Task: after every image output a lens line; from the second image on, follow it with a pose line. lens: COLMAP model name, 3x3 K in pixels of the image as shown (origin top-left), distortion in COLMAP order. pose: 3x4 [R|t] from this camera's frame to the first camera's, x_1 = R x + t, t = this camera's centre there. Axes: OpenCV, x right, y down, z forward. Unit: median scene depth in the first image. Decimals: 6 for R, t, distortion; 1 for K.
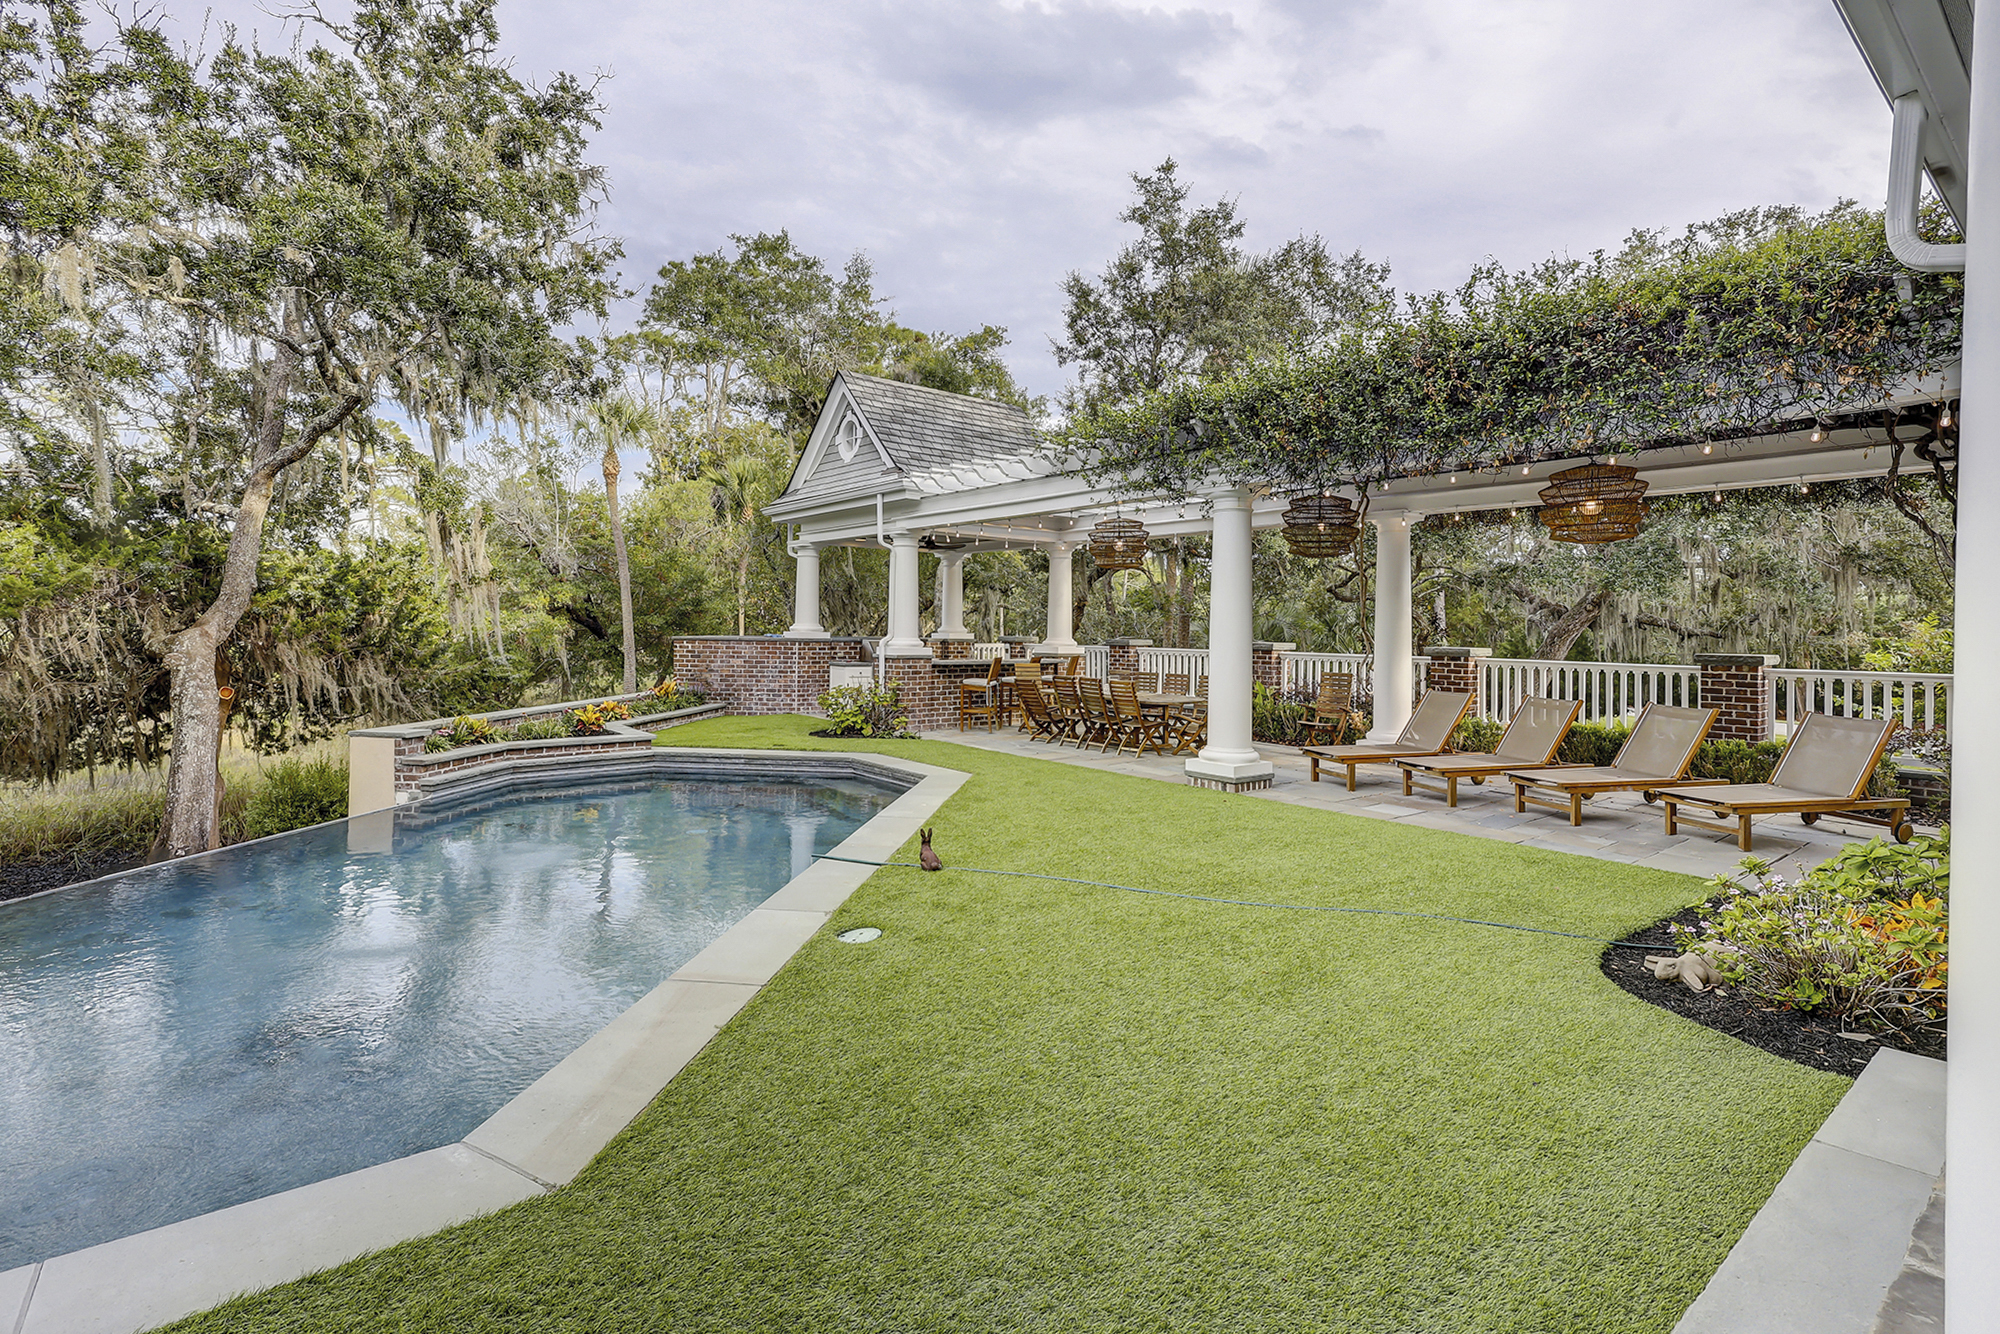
lens RADIAL K [[939.6, 0, 941.4], [0, 939.6, 627.4], [0, 0, 1]] dist [0.000436, -0.000309]
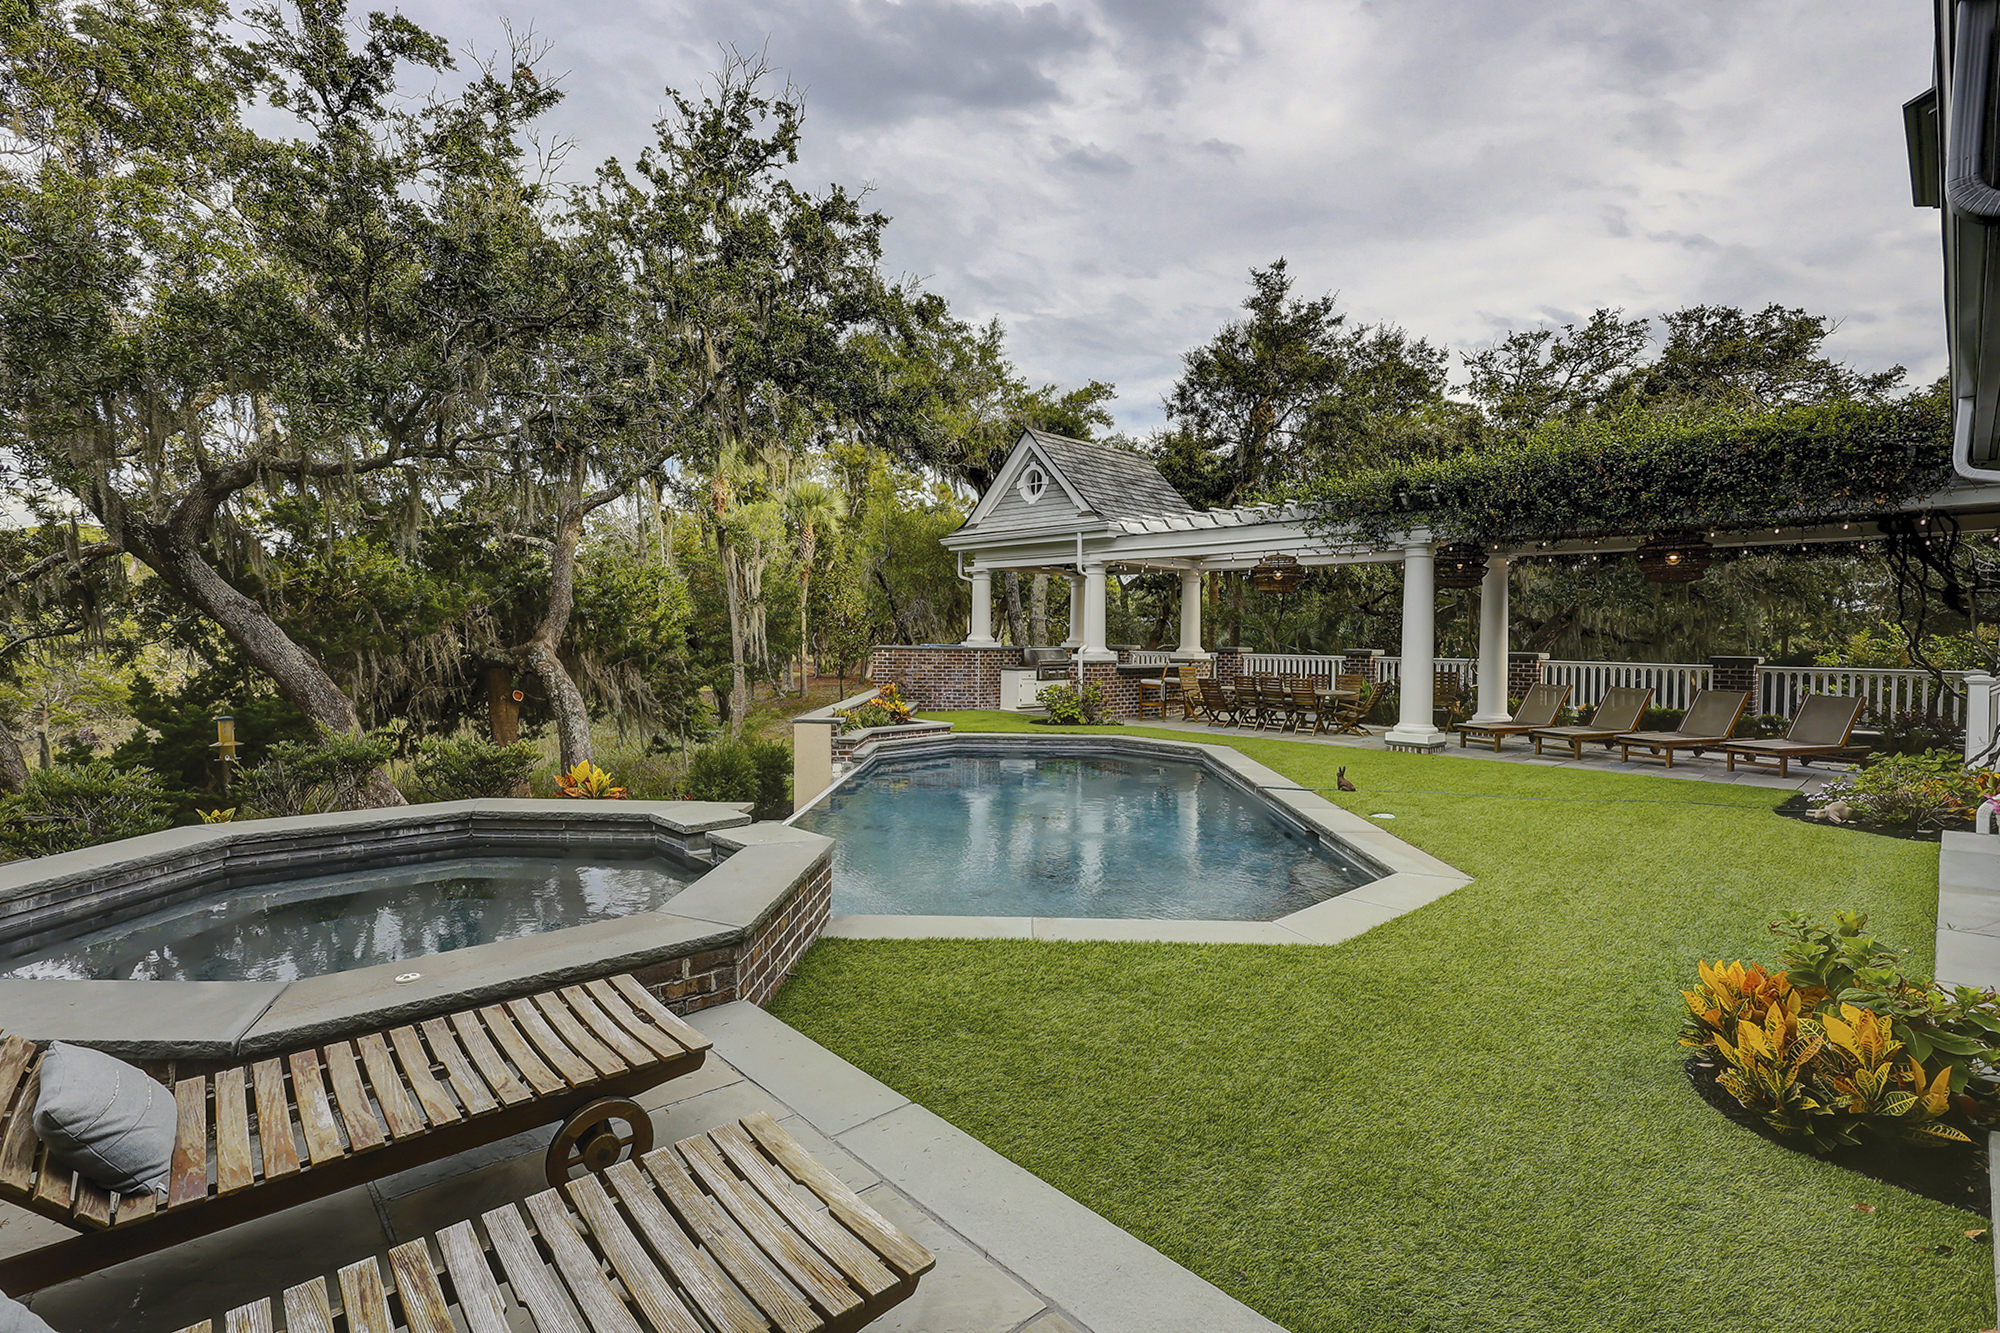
lens RADIAL K [[881.5, 0, 1003.8], [0, 881.5, 666.7], [0, 0, 1]] dist [-0.000089, 0.000527]
pose [[0.995726, -0.005833, 0.092176, -0.273319], [0.002553, 0.999360, 0.035667, -0.004930], [-0.092326, -0.035280, 0.995104, -0.166754]]
